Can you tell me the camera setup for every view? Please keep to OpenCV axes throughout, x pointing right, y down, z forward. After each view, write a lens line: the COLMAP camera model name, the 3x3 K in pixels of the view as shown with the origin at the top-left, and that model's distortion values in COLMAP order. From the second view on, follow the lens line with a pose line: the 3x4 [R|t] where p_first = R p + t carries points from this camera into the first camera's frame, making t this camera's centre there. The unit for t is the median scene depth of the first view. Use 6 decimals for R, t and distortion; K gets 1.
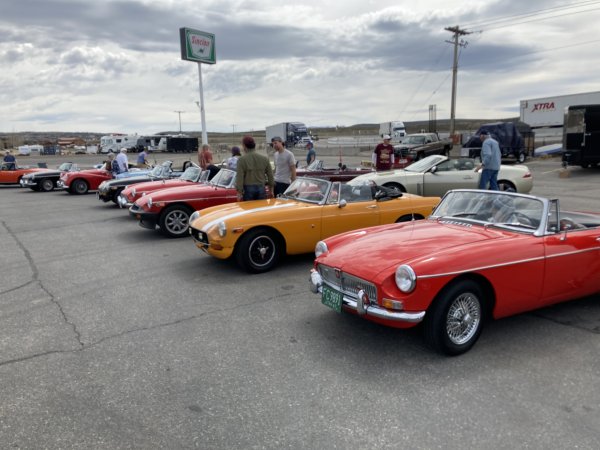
lens RADIAL K [[486.8, 0, 303.2], [0, 486.8, 227.5], [0, 0, 1]] dist [0.011961, 0.006251]
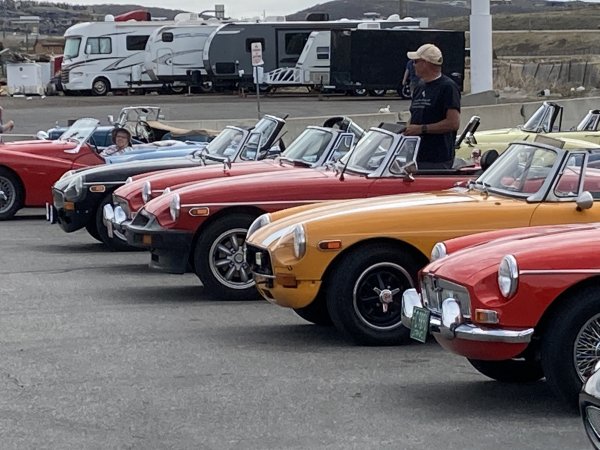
lens RADIAL K [[2395.1, 0, 301.6], [0, 2395.1, 226.6], [0, 0, 1]] dist [0.610477, 0.000000]
pose [[0.958190, 0.029038, -0.284654, 0.210312], [-0.057395, 0.994123, -0.091788, 0.085484], [0.280316, 0.104288, 0.954226, -0.515233]]
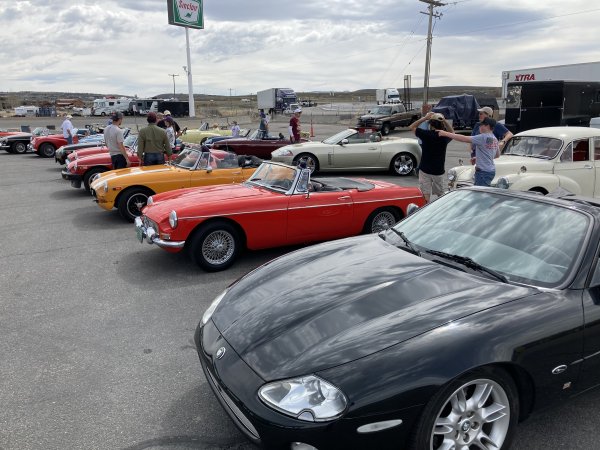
lens RADIAL K [[486.8, 0, 294.9], [0, 486.8, 223.1], [0, 0, 1]] dist [0.011961, 0.006251]
pose [[0.999669, 0.021759, -0.013746, 0.152677], [-0.020895, 0.997974, 0.060093, 0.004210], [0.015025, -0.059786, 0.998098, -0.127268]]
